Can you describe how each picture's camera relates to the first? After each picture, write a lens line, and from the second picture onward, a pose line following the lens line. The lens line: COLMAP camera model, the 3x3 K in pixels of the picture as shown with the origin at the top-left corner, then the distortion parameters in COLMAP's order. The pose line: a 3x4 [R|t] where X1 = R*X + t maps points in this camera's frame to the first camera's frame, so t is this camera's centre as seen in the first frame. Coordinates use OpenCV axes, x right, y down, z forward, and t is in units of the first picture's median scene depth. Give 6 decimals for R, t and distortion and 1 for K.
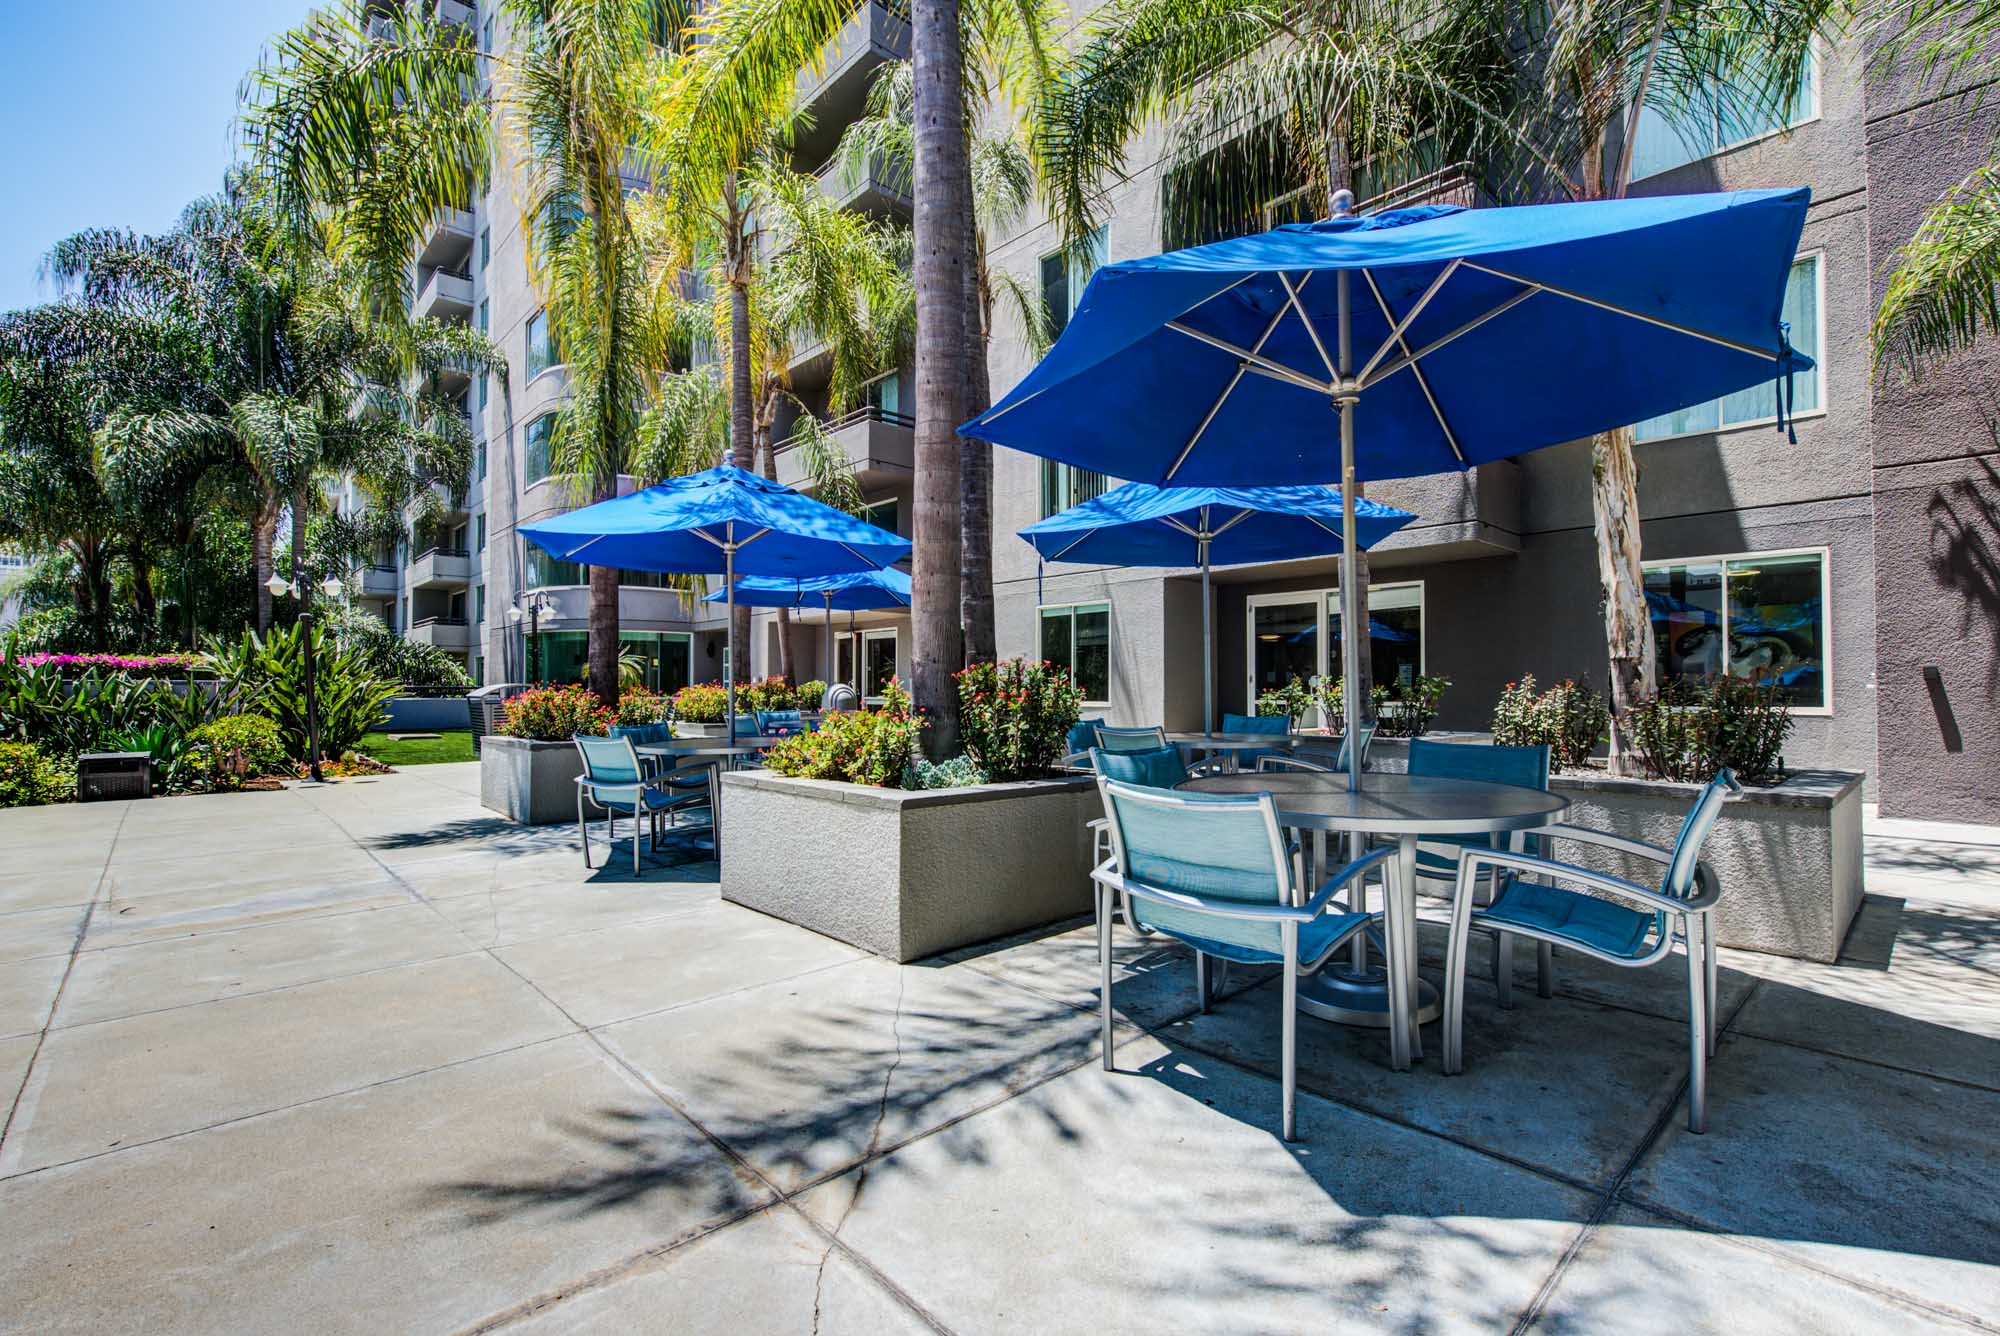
lens RADIAL K [[895.1, 0, 1003.2], [0, 895.1, 683.9], [0, 0, 1]] dist [0.003601, 0.000431]
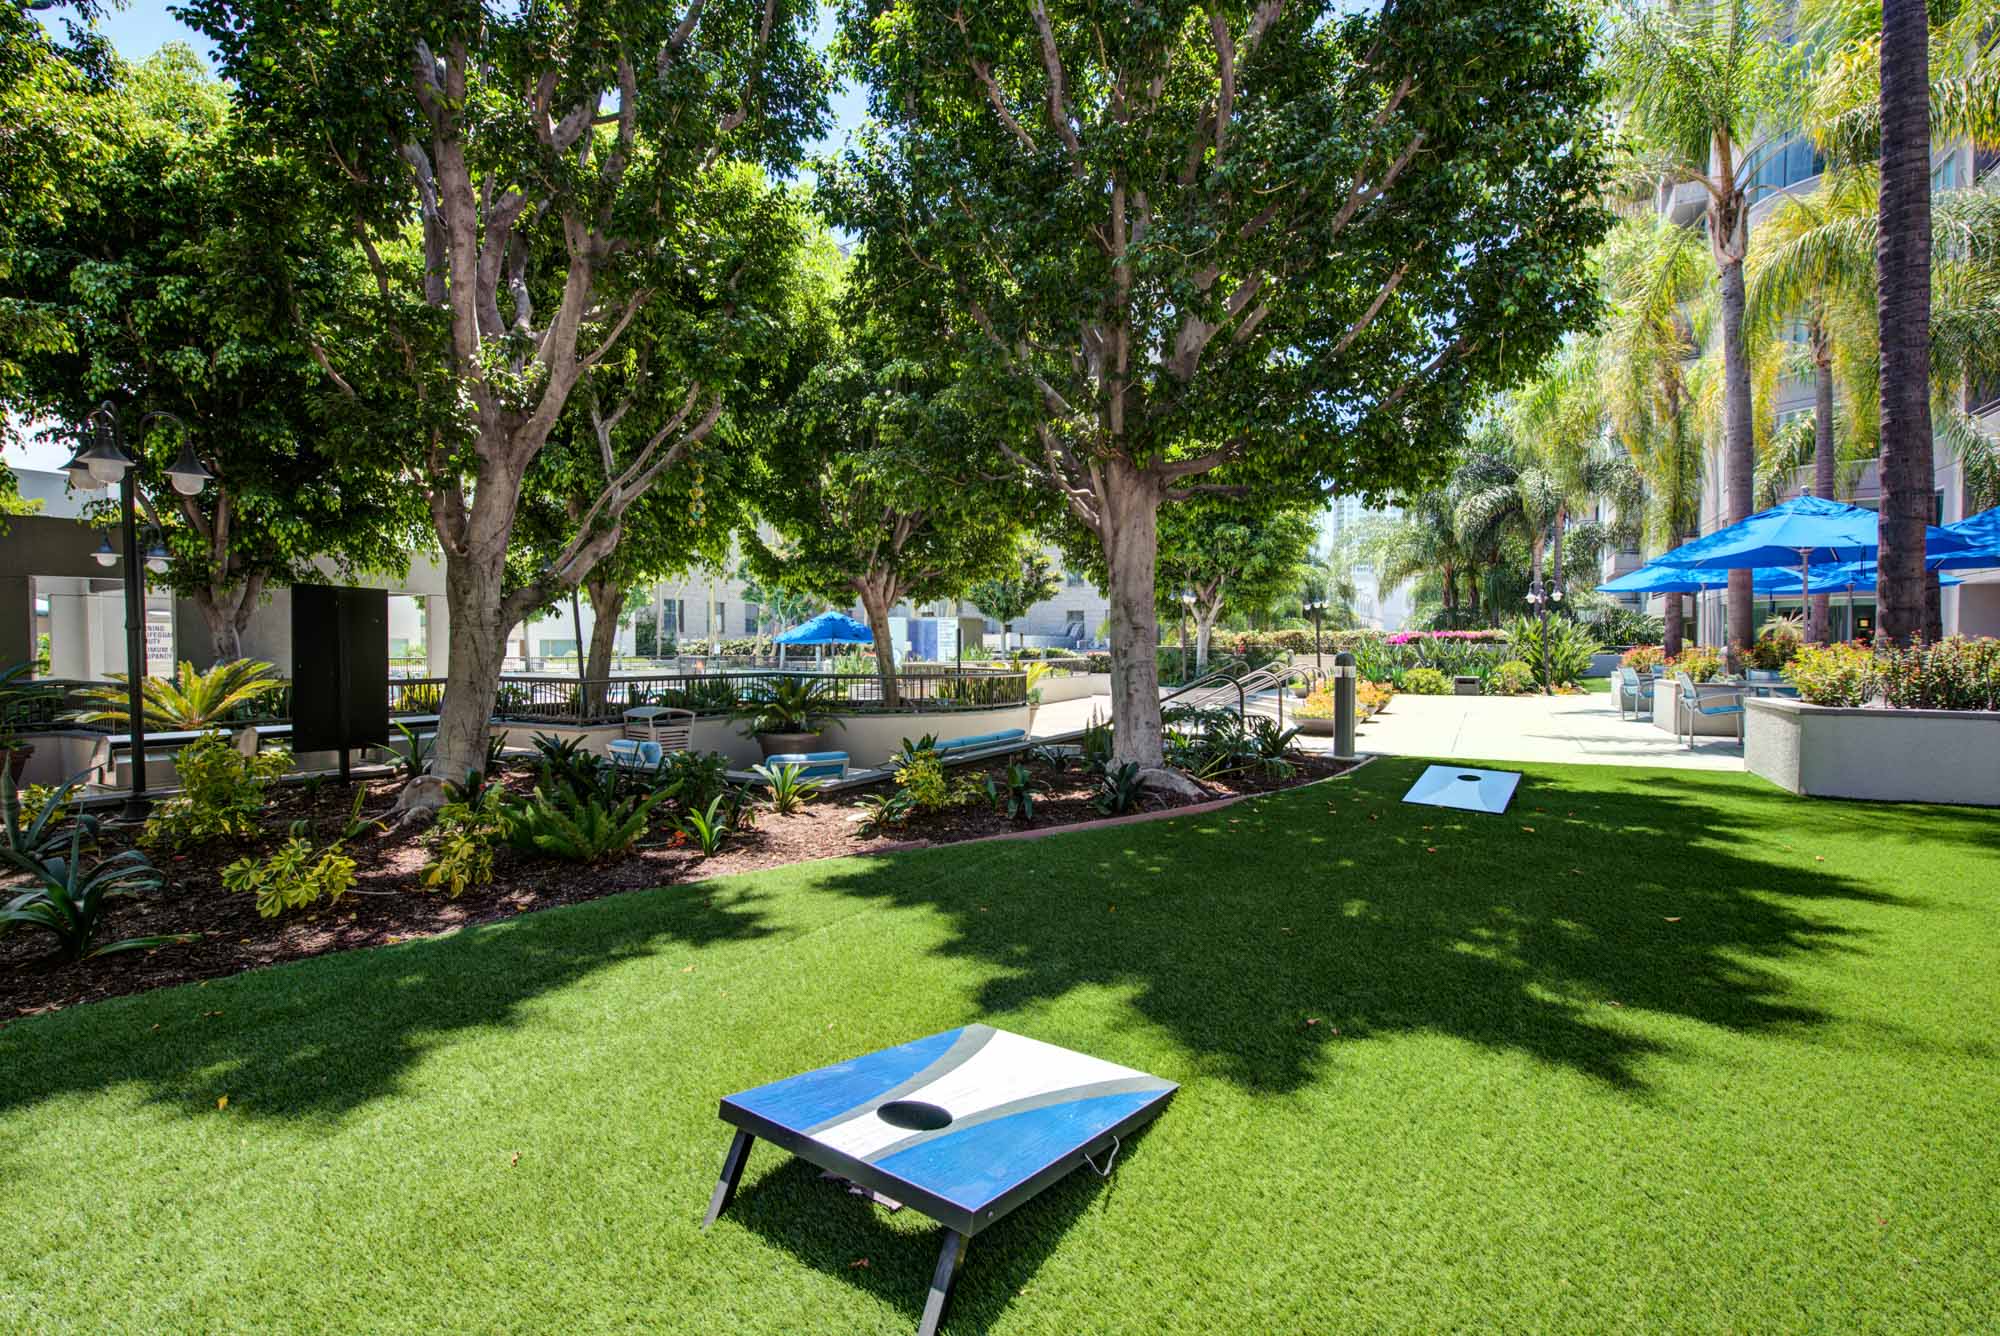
lens RADIAL K [[895.1, 0, 1002.2], [0, 895.1, 666.0], [0, 0, 1]] dist [0.003601, 0.000431]
pose [[0.323225, 0.020076, -0.946109, 0.575902], [0.003308, 0.999745, 0.022344, -0.003455], [0.946316, -0.010352, 0.323076, -0.626869]]
